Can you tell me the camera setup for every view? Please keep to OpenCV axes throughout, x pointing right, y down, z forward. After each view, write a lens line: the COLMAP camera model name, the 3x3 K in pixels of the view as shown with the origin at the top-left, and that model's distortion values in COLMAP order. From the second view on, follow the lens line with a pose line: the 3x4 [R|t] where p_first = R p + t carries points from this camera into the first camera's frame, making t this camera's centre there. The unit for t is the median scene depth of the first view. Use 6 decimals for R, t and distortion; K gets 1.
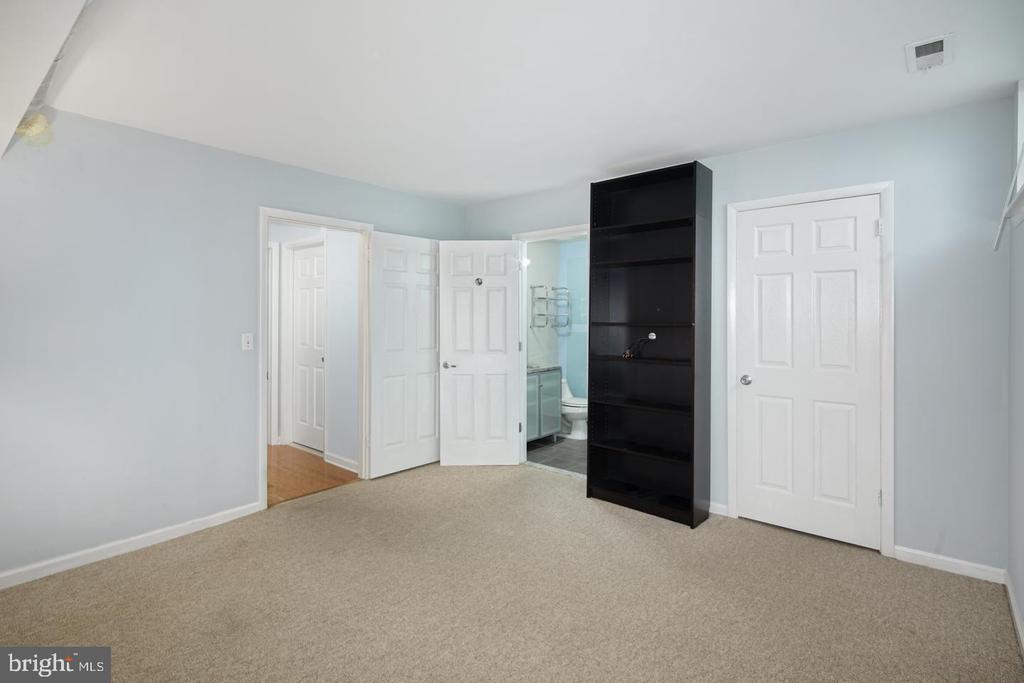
lens RADIAL K [[498.3, 0, 501.8], [0, 498.3, 317.9], [0, 0, 1]] dist [0.006438, -0.001373]
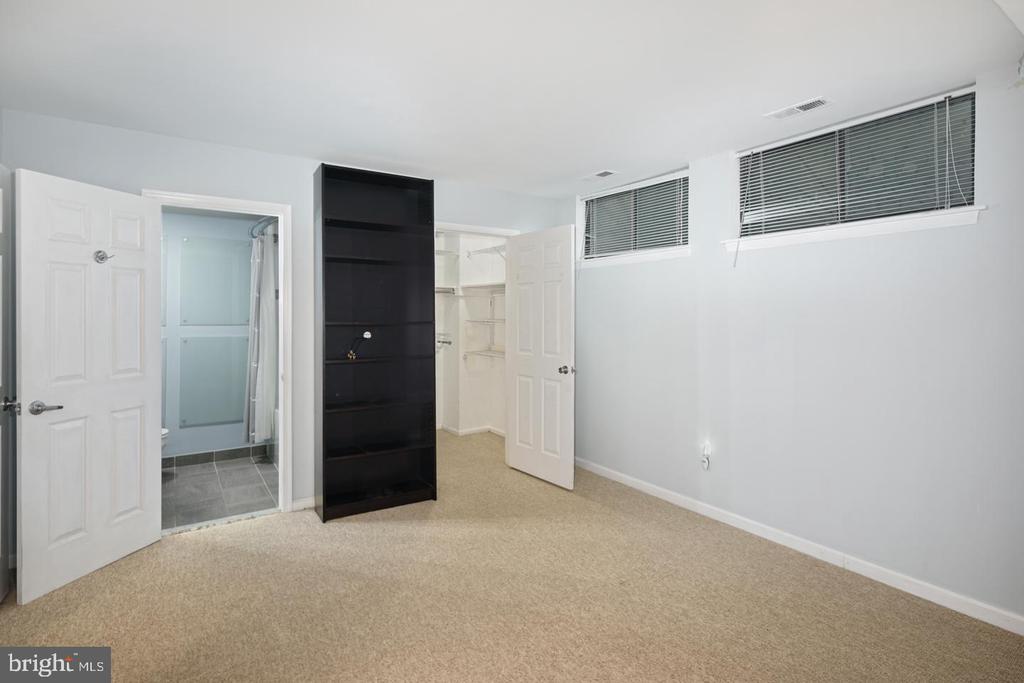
lens RADIAL K [[498.3, 0, 494.3], [0, 498.3, 315.2], [0, 0, 1]] dist [0.006438, -0.001373]
pose [[0.273585, -0.000787, 0.961848, -0.587199], [-0.000127, 1.000000, 0.000855, -0.004191], [-0.961848, -0.000356, 0.273584, 0.477192]]
